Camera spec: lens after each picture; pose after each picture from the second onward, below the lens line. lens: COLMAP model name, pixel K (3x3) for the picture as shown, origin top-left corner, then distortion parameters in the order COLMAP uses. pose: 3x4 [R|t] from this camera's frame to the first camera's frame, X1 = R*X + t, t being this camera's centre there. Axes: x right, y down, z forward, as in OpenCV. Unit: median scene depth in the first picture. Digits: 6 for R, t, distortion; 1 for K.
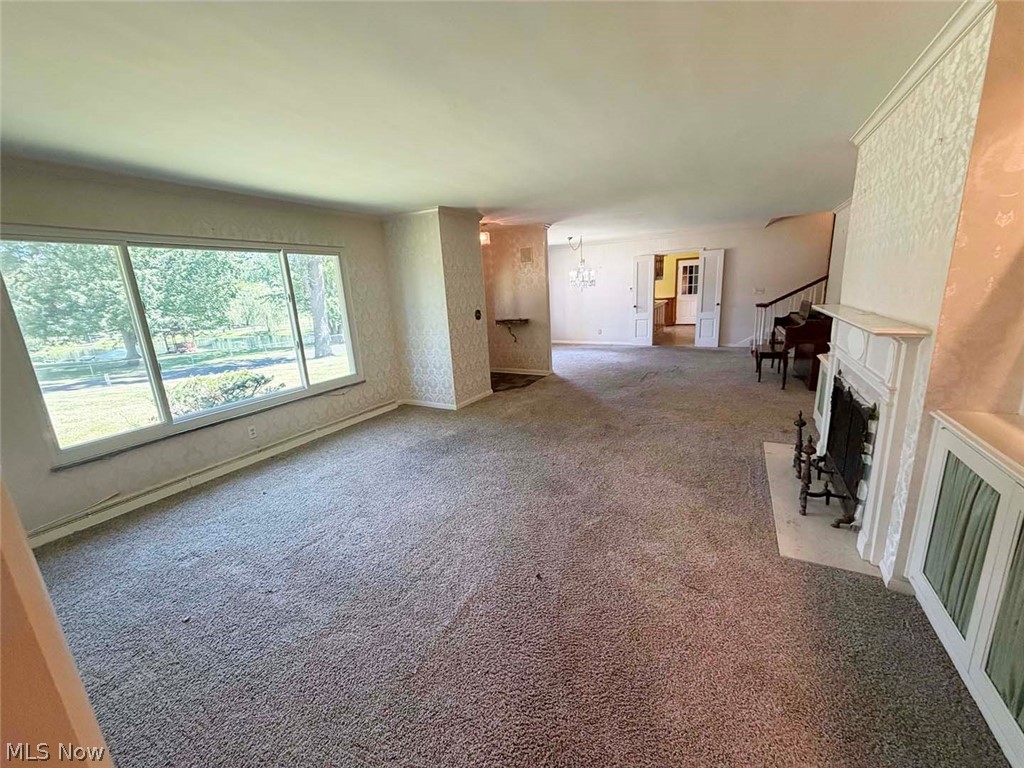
lens RADIAL K [[401.6, 0, 514.1], [0, 401.6, 384.5], [0, 0, 1]] dist [0.002571, 0.000369]
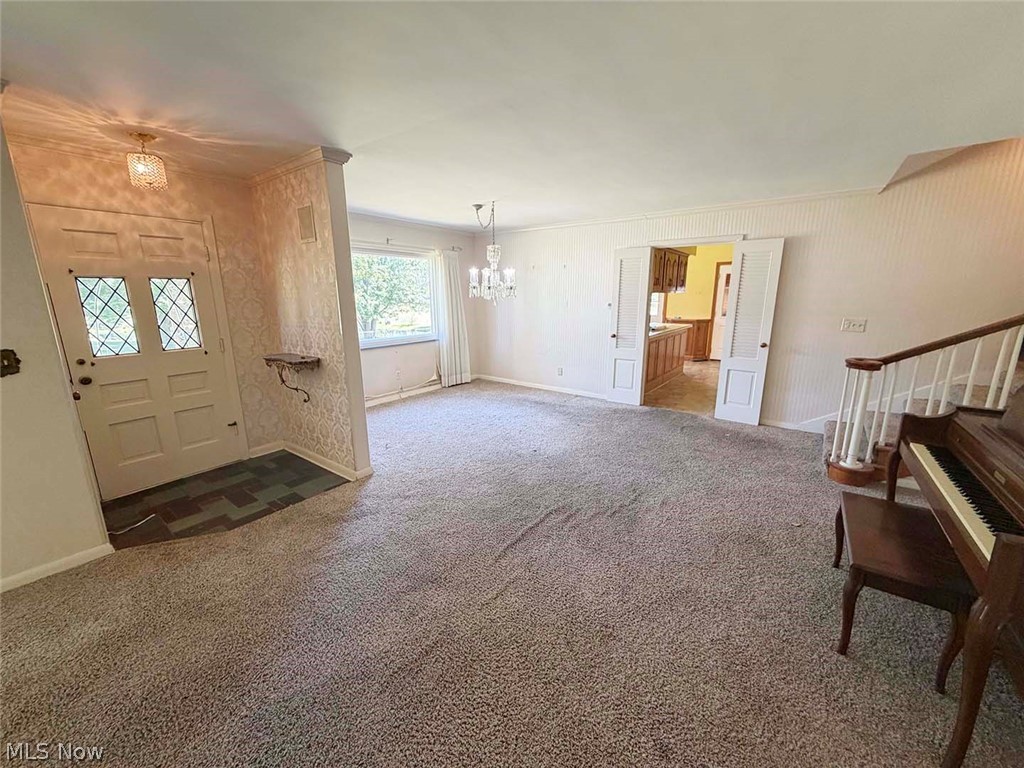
lens RADIAL K [[401.6, 0, 510.0], [0, 401.6, 384.0], [0, 0, 1]] dist [0.002571, 0.000369]
pose [[0.987297, 0.086171, -0.133488, 0.255664], [-0.087038, 0.996205, -0.000660, -0.121131], [0.132925, 0.012270, 0.991050, 0.440601]]
